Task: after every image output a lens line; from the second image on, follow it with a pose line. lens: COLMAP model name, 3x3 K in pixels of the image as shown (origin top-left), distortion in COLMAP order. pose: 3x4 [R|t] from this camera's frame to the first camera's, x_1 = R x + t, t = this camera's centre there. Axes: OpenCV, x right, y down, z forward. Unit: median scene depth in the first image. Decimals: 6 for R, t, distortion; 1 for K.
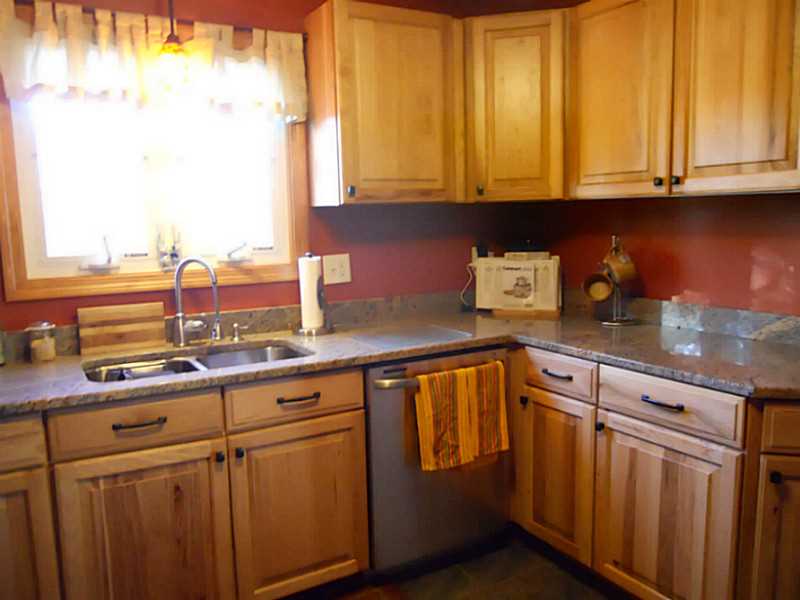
lens RADIAL K [[654.0, 0, 398.7], [0, 654.0, 303.0], [0, 0, 1]] dist [-0.025564, -0.004319]
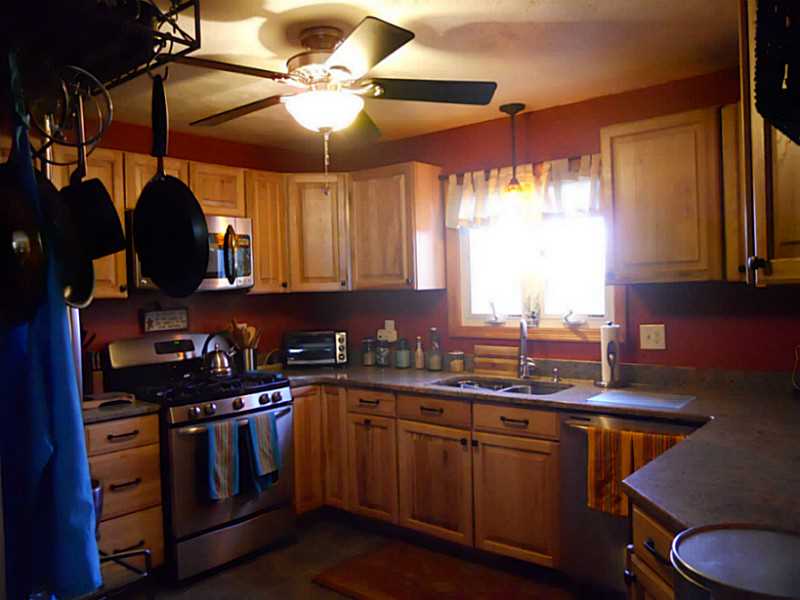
lens RADIAL K [[654.0, 0, 401.1], [0, 654.0, 298.2], [0, 0, 1]] dist [-0.025564, -0.004319]
pose [[0.336224, 0.031137, -0.941267, 1.039209], [-0.101660, 0.994813, -0.003405, -0.087429], [0.936279, 0.096834, 0.337646, 0.225319]]
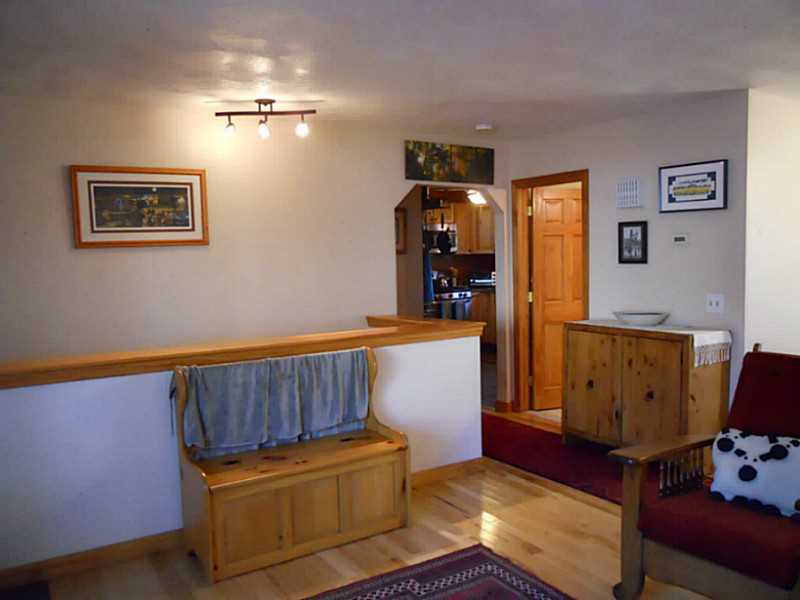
lens RADIAL K [[654.0, 0, 399.5], [0, 654.0, 301.0], [0, 0, 1]] dist [-0.025564, -0.004319]
pose [[0.044465, 0.096086, -0.994379, 3.427341], [-0.110249, 0.989756, 0.090709, -0.109162], [0.992909, 0.105596, 0.054603, -0.115892]]
